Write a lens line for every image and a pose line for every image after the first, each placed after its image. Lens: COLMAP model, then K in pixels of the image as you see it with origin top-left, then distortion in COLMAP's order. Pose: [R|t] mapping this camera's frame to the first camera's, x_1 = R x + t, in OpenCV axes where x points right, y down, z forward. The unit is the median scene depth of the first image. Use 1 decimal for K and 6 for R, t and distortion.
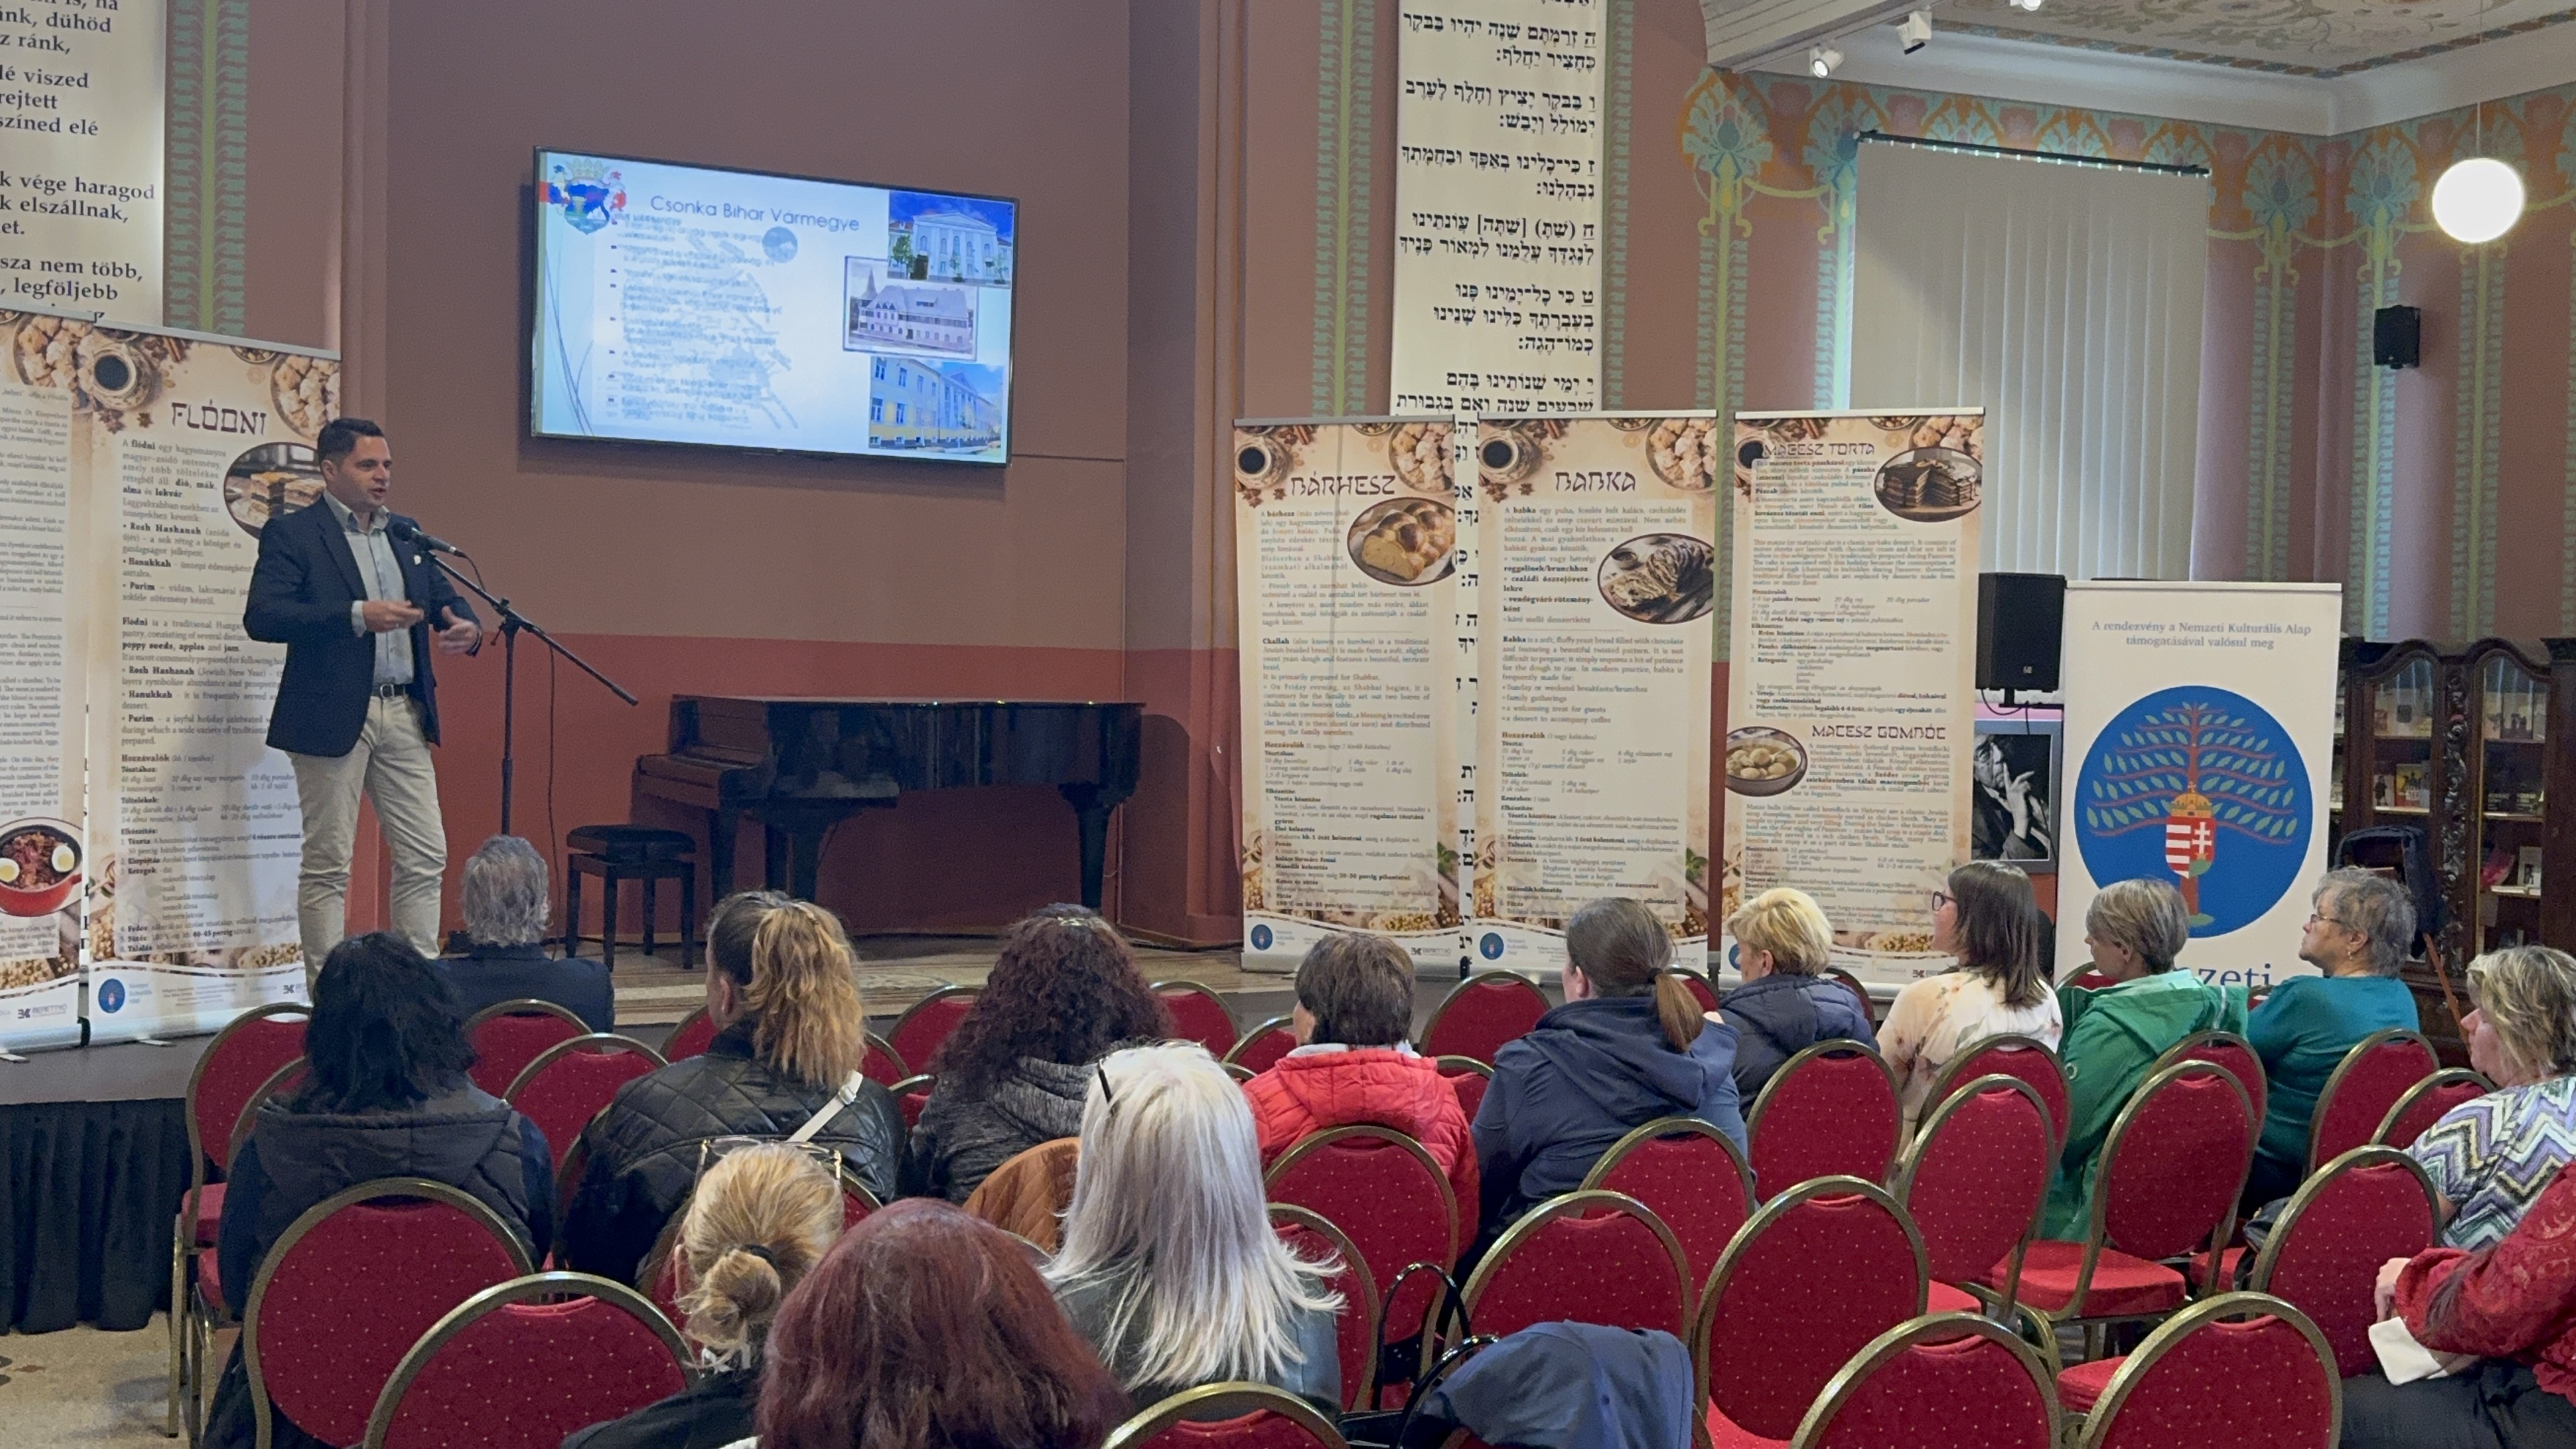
lens RADIAL K [[3080.2, 0, 1241.7], [0, 3080.2, 774.5], [0, 0, 1]] dist [0.165747, -0.342016]
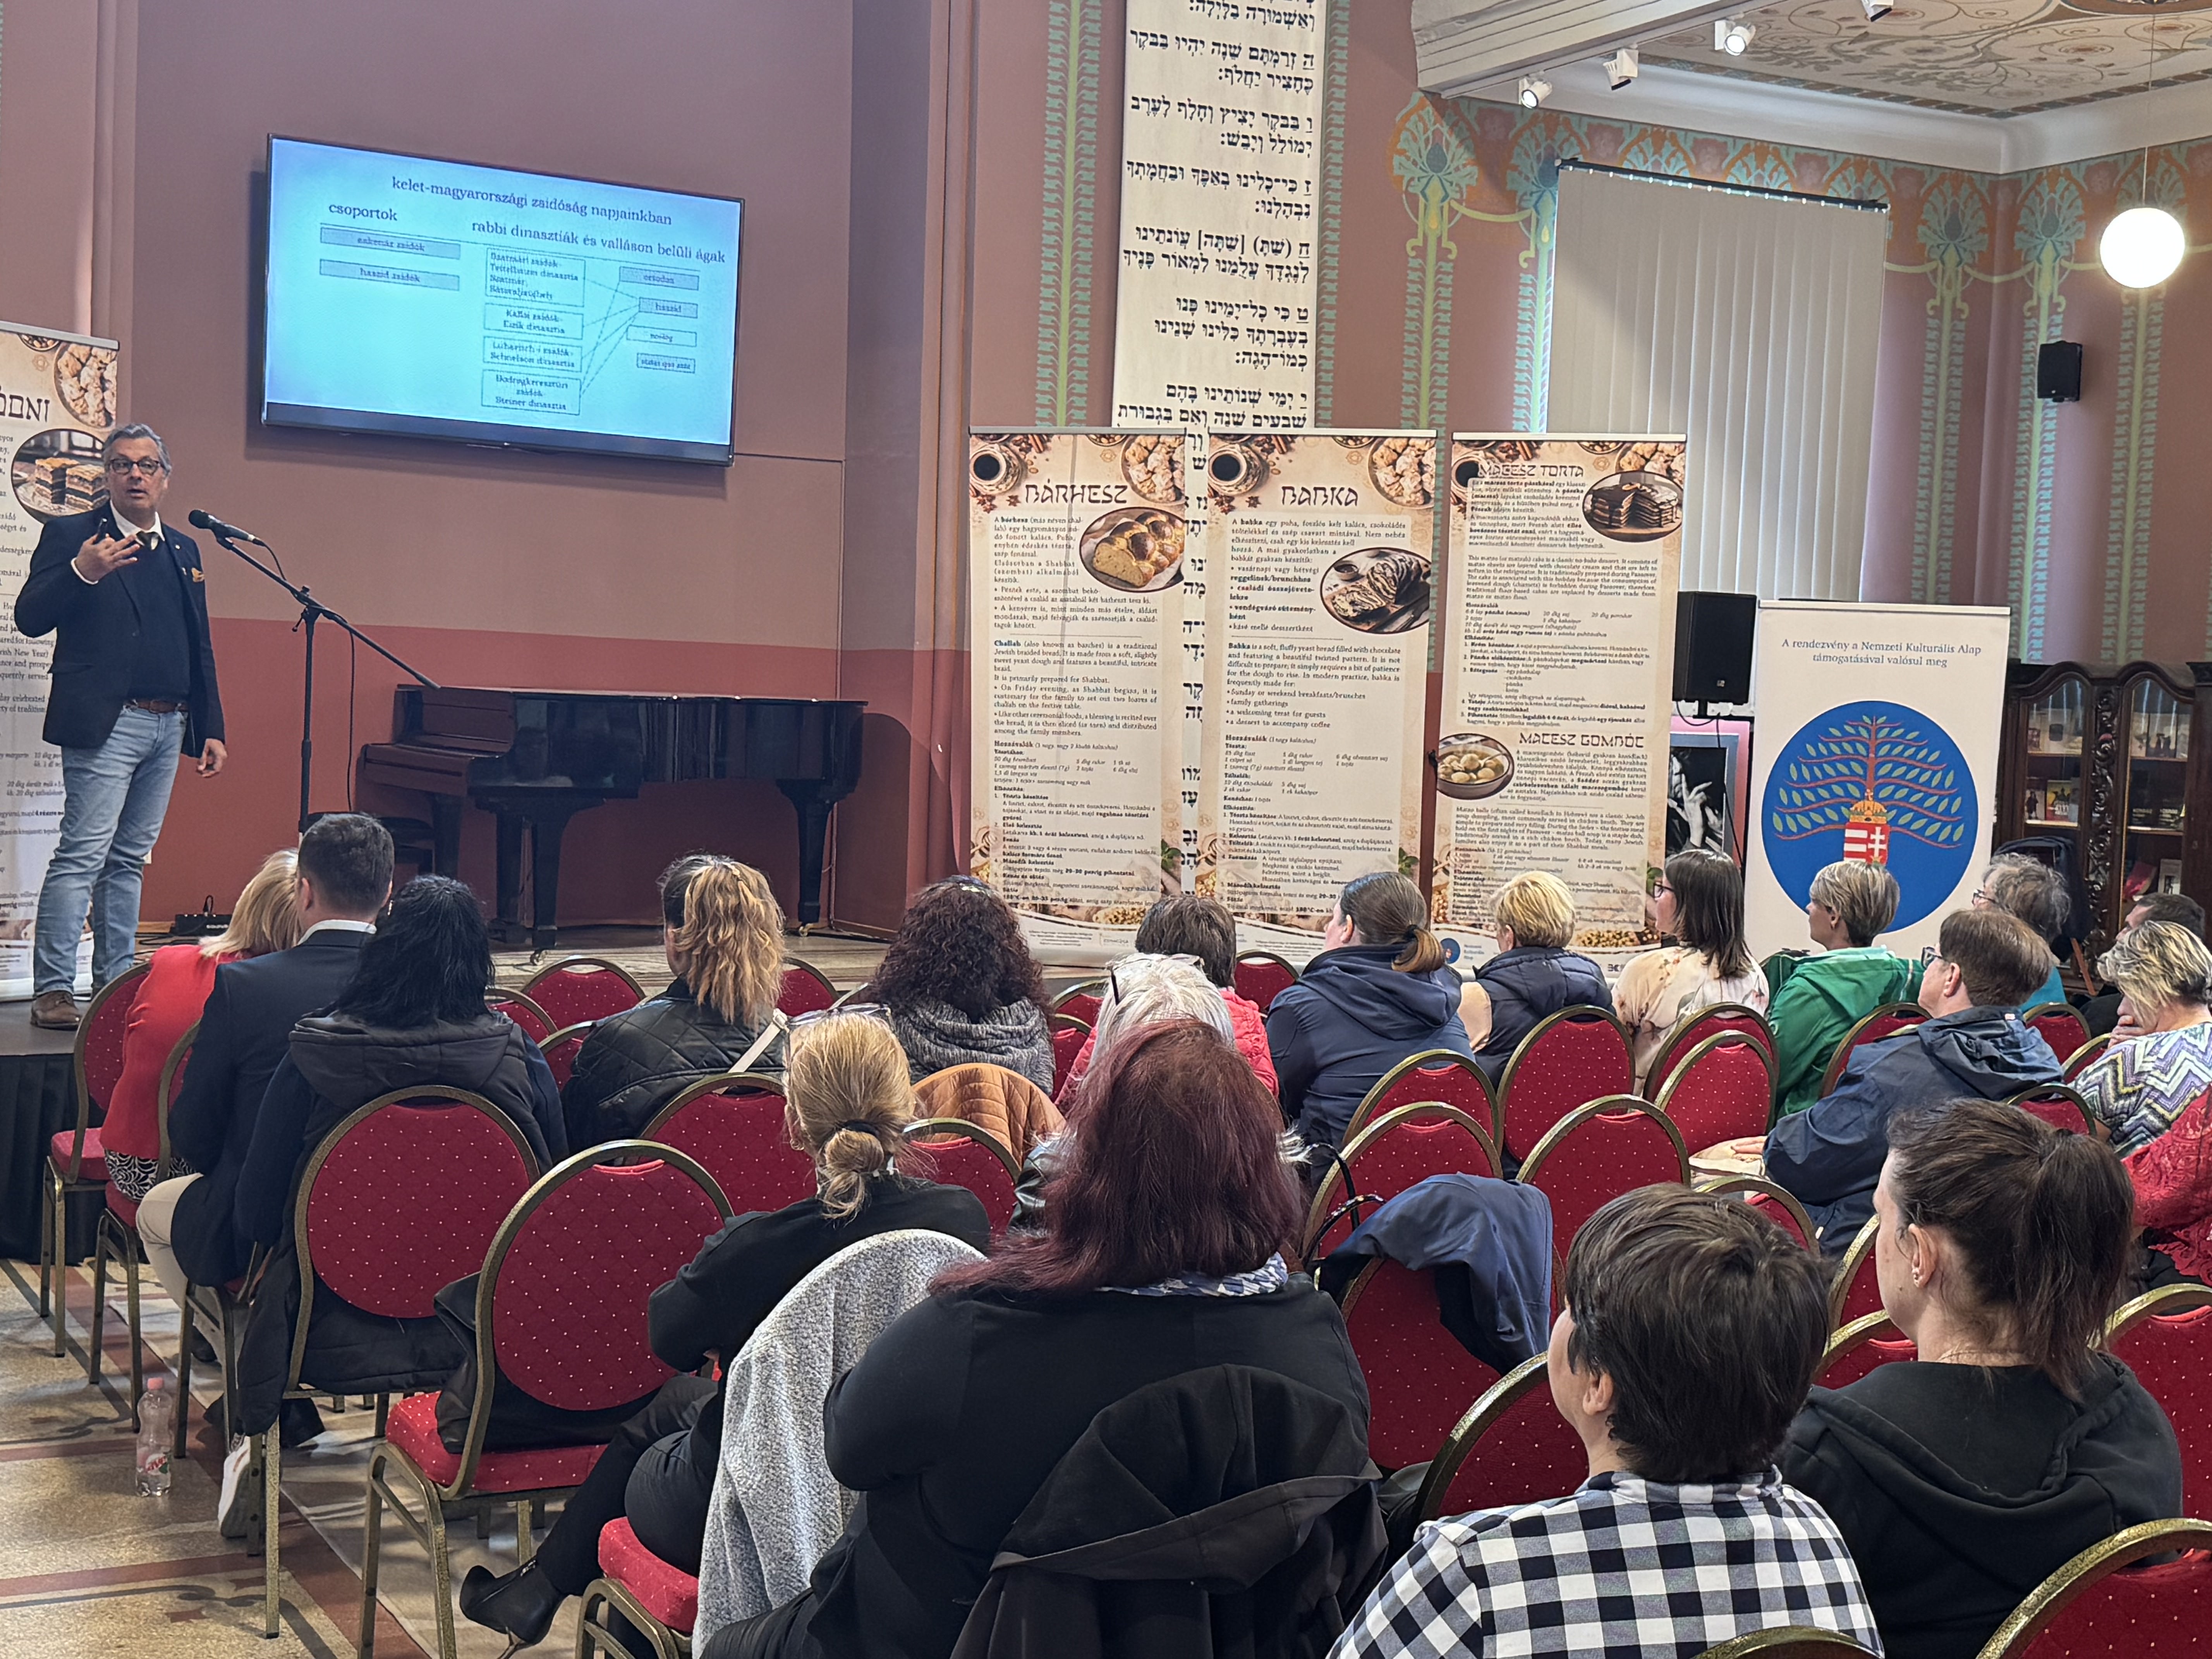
lens RADIAL K [[3292.3, 0, 1101.6], [0, 3292.3, 906.9], [0, 0, 1]] dist [0.121949, -0.022644]
pose [[0.996480, 0.012258, 0.082934, -0.049871], [-0.015206, 0.999271, 0.035014, 0.006125], [-0.082444, -0.036152, 0.995940, -0.110604]]
